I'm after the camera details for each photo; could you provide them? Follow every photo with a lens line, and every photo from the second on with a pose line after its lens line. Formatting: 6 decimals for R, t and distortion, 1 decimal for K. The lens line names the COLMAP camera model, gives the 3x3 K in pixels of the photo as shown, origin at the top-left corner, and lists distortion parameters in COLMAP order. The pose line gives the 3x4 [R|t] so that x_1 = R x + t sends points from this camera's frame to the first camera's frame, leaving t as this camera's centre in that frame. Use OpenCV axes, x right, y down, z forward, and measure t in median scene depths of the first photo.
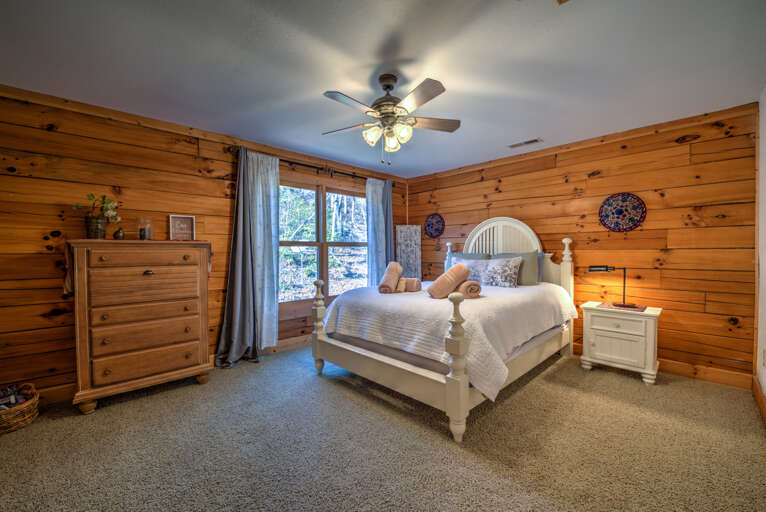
lens RADIAL K [[310.6, 0, 381.9], [0, 310.6, 256.1], [0, 0, 1]] dist [-0.012306, 0.000102]
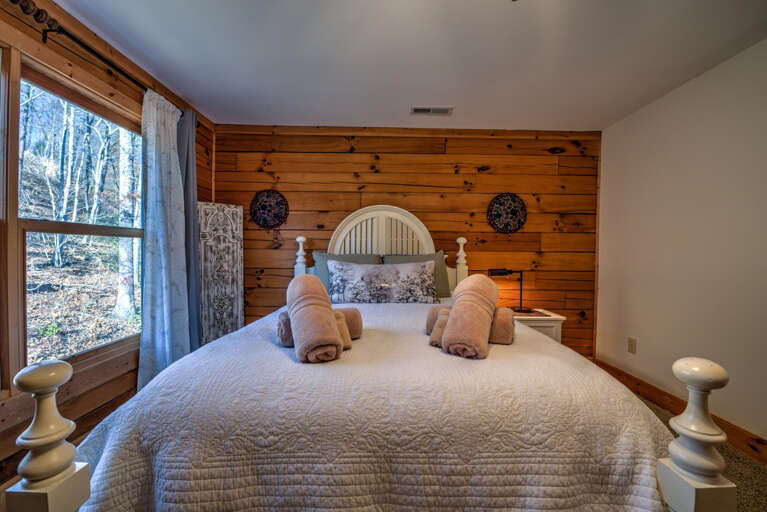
lens RADIAL K [[311.0, 0, 384.6], [0, 311.0, 253.8], [0, 0, 1]] dist [-0.012306, 0.000102]
pose [[0.687668, 0.004174, 0.726013, -0.177148], [-0.003794, 0.999990, -0.002155, -0.010305], [-0.726015, -0.001273, 0.687678, 0.562249]]
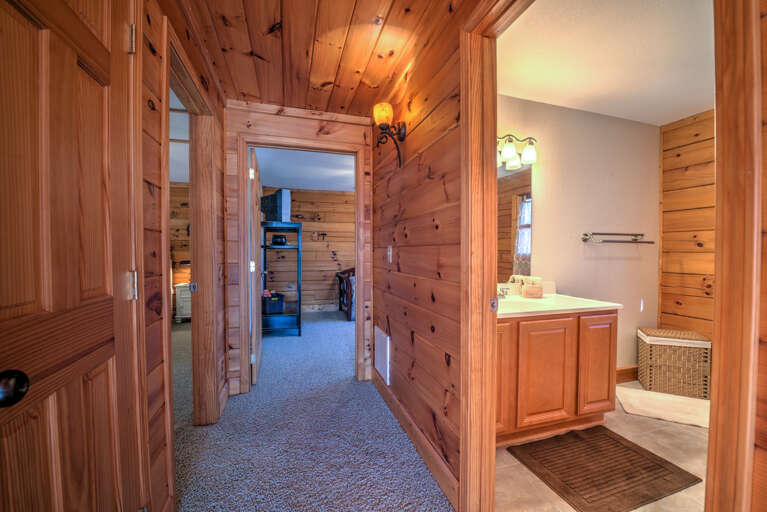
lens RADIAL K [[311.0, 0, 387.3], [0, 311.0, 256.5], [0, 0, 1]] dist [-0.012306, 0.000102]
pose [[0.445348, -0.005413, 0.895341, -0.284766], [0.010782, 0.999942, 0.000683, 0.016742], [-0.895293, 0.009350, 0.445380, -0.657970]]
